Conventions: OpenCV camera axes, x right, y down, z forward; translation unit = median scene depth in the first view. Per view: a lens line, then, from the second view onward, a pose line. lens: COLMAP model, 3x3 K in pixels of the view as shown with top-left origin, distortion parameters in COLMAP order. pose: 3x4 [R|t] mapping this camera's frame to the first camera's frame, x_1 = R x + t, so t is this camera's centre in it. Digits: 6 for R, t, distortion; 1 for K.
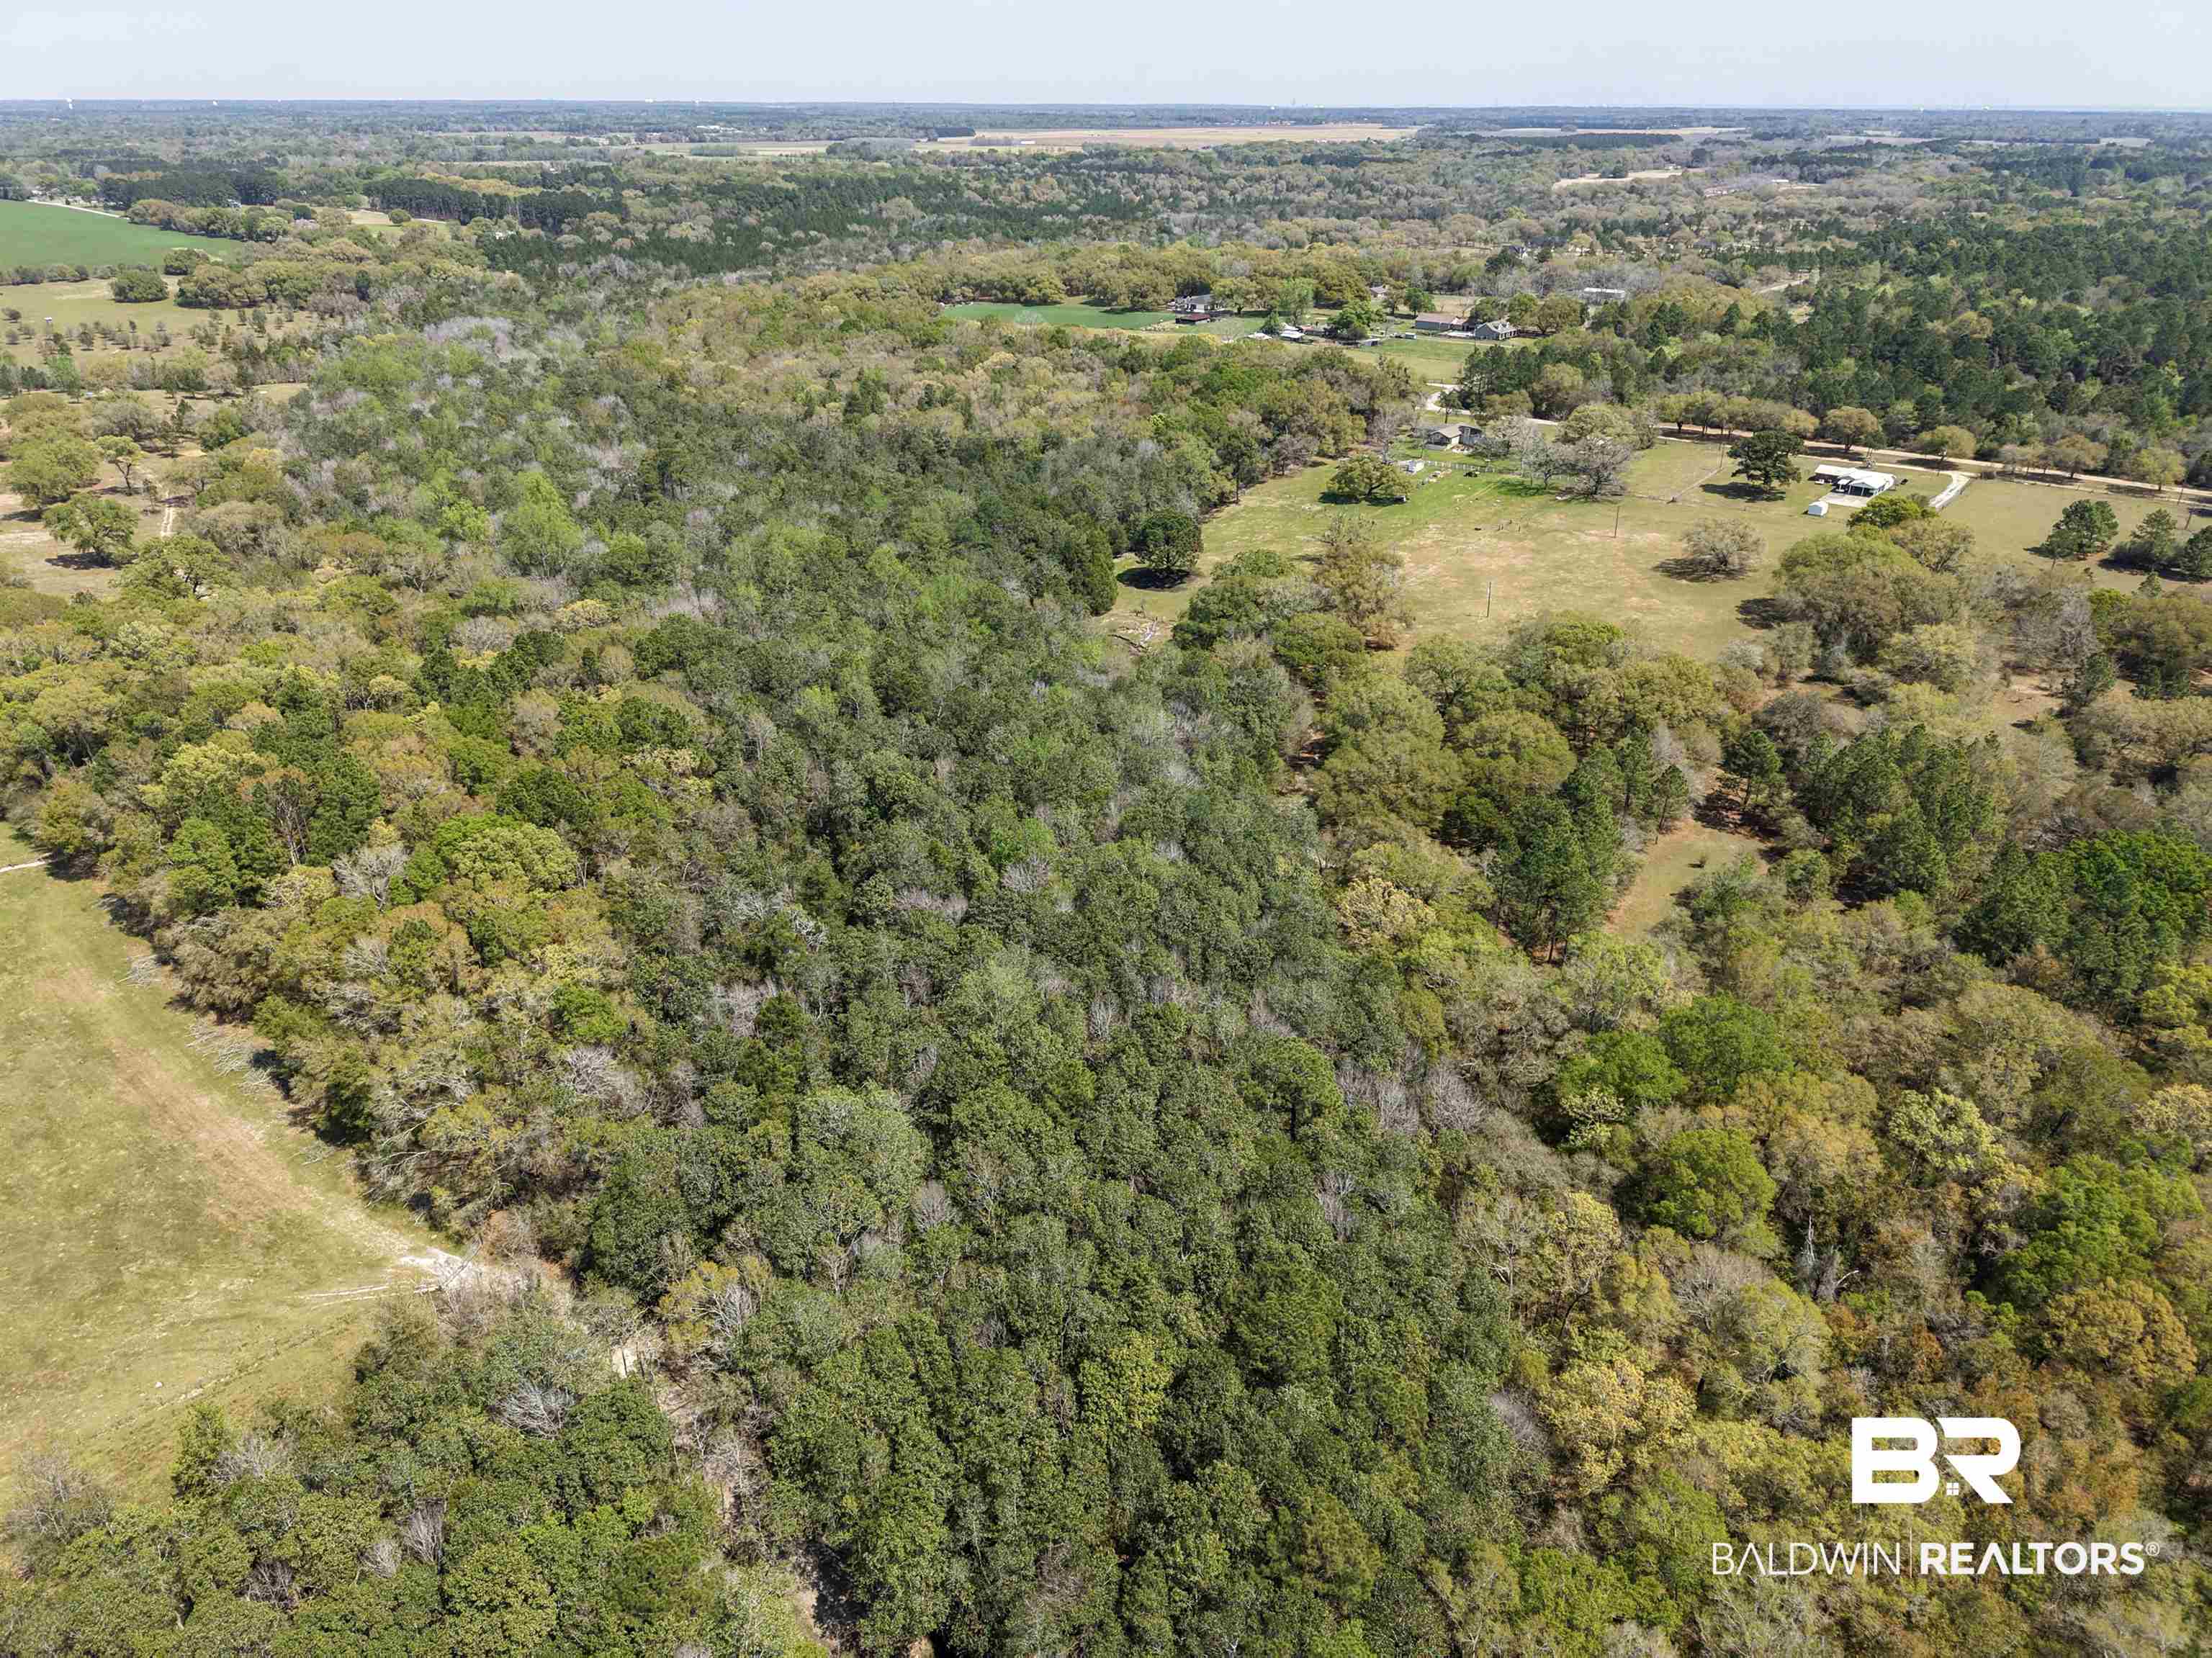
lens RADIAL K [[1461.4, 0, 1106.0], [0, 1461.4, 829.0], [0, 0, 1]] dist [0.039362, -0.036106]
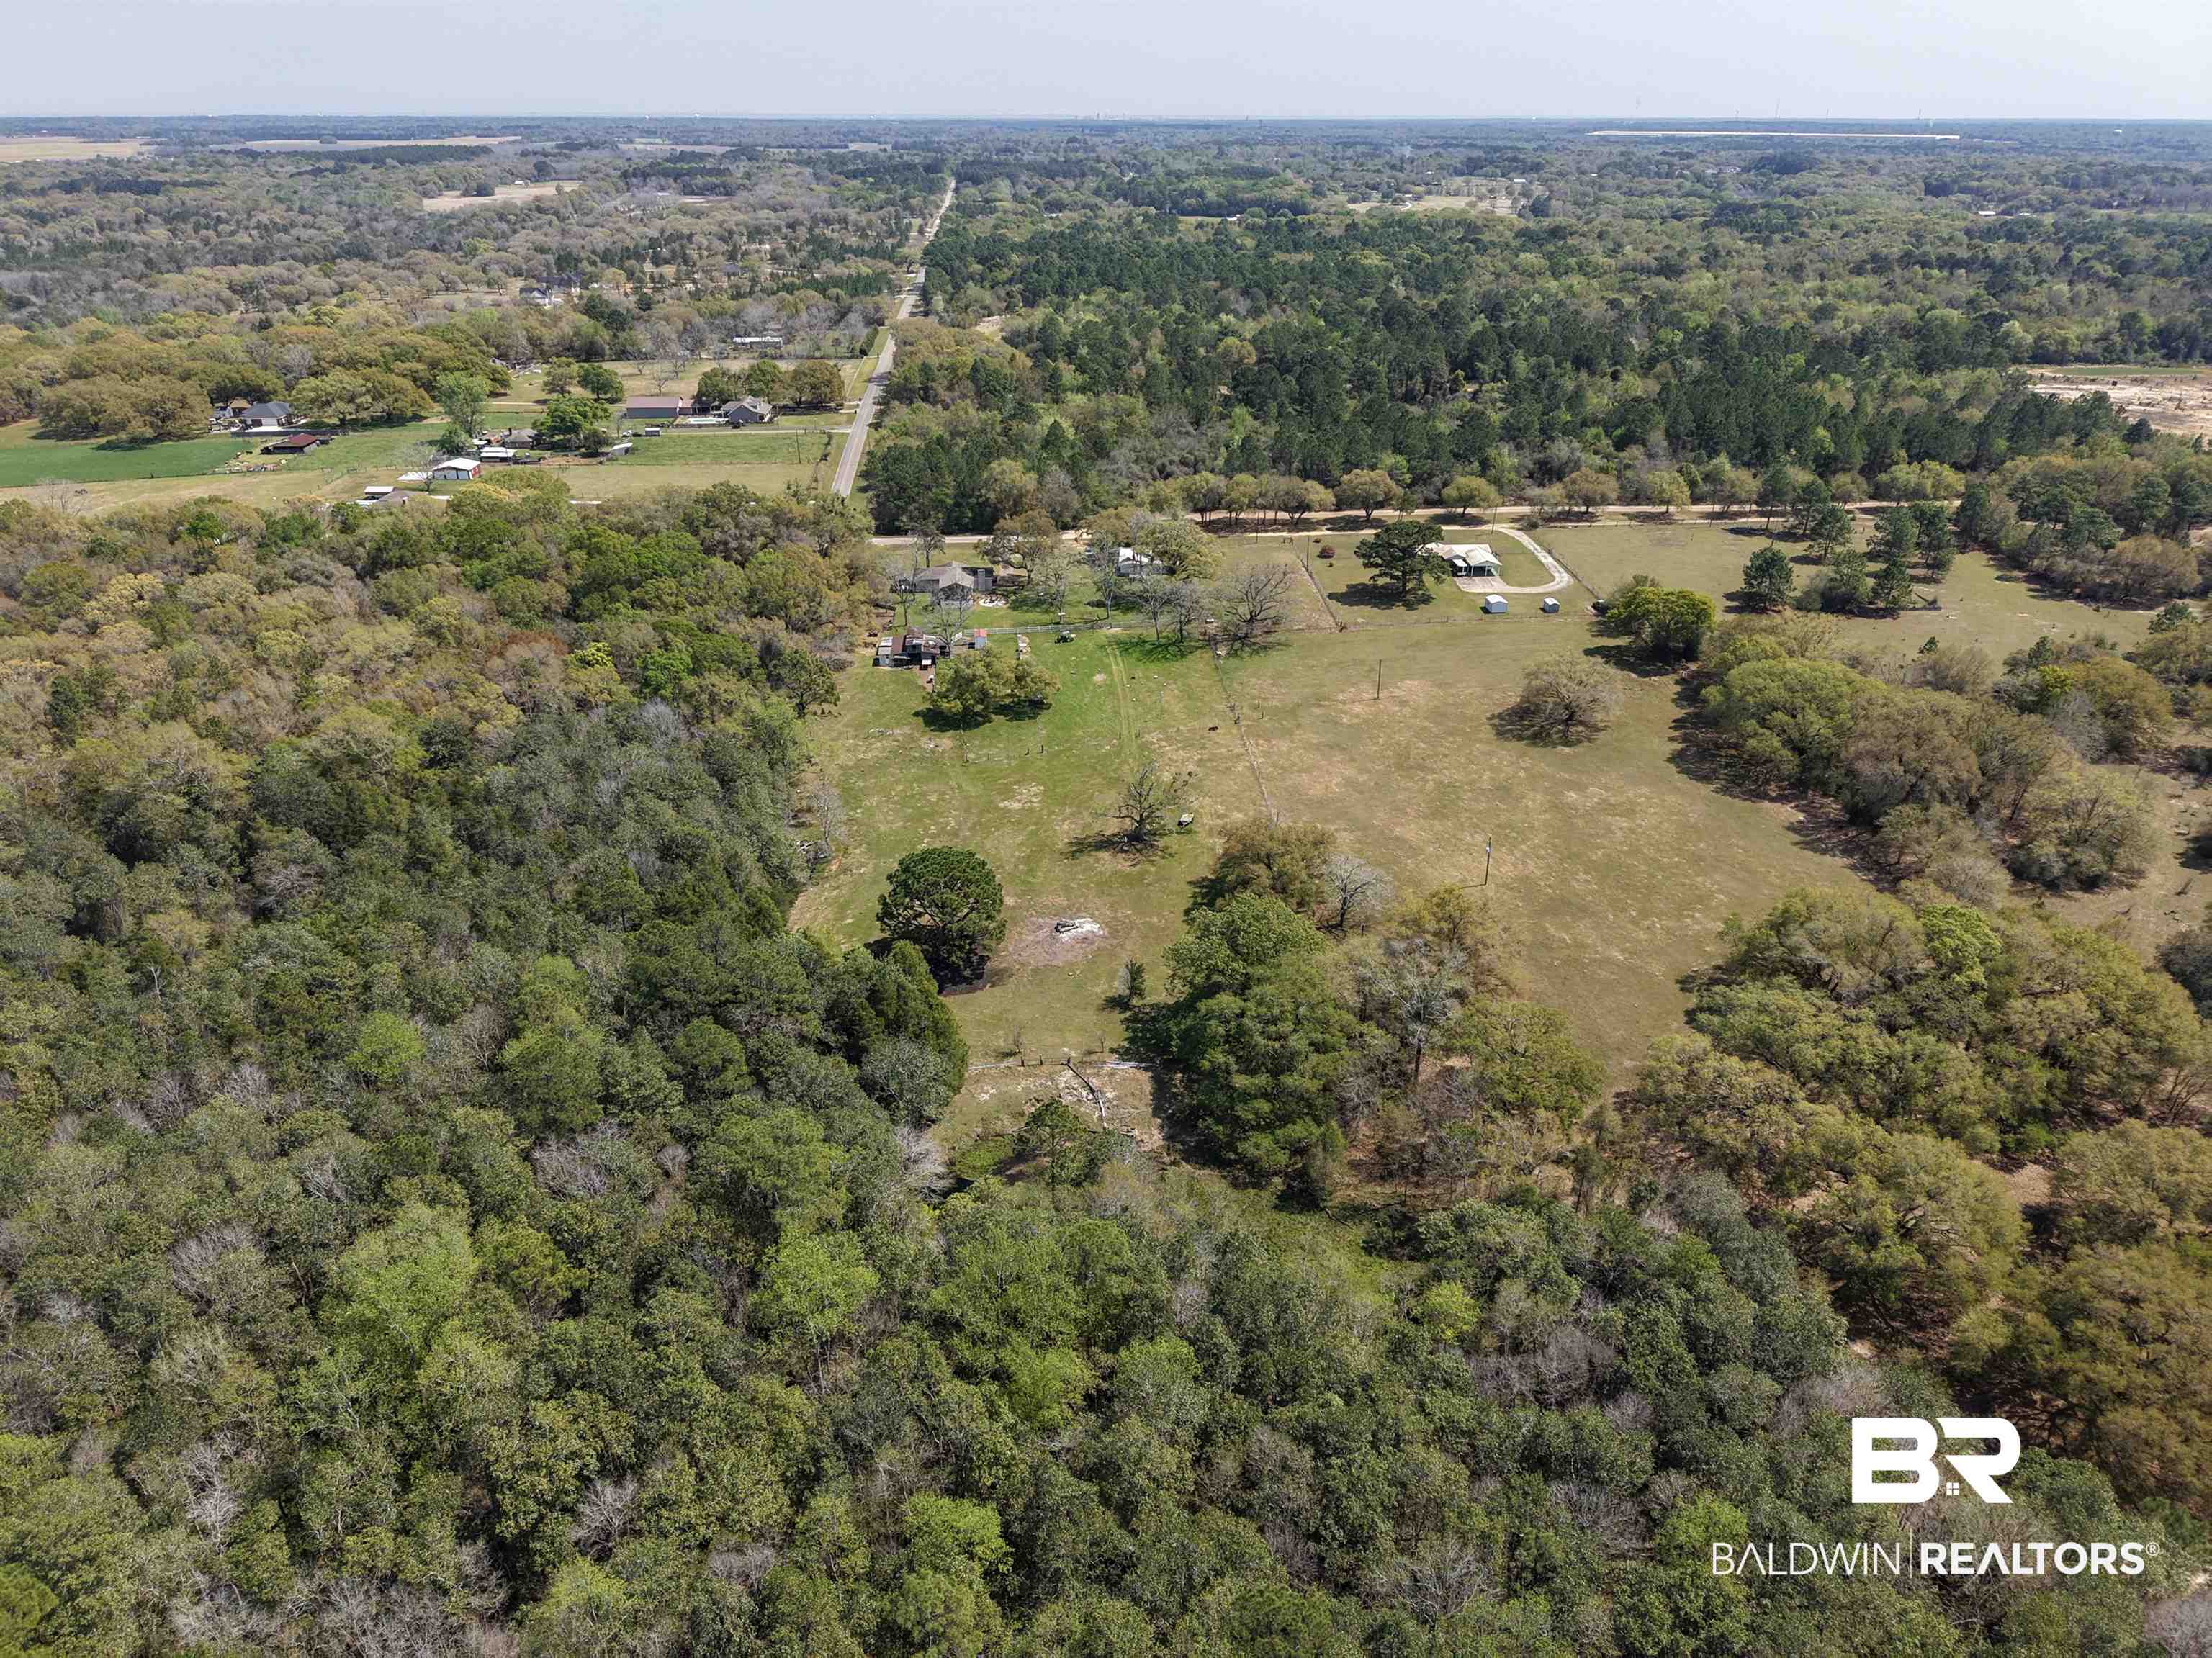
lens RADIAL K [[1461.4, 0, 1106.0], [0, 1461.4, 829.0], [0, 0, 1]] dist [0.039362, -0.036106]
pose [[0.727643, -0.303241, 0.615288, -0.063747], [0.305882, 0.946301, 0.104641, -0.067550], [-0.613980, 0.112064, 0.781326, 0.132653]]
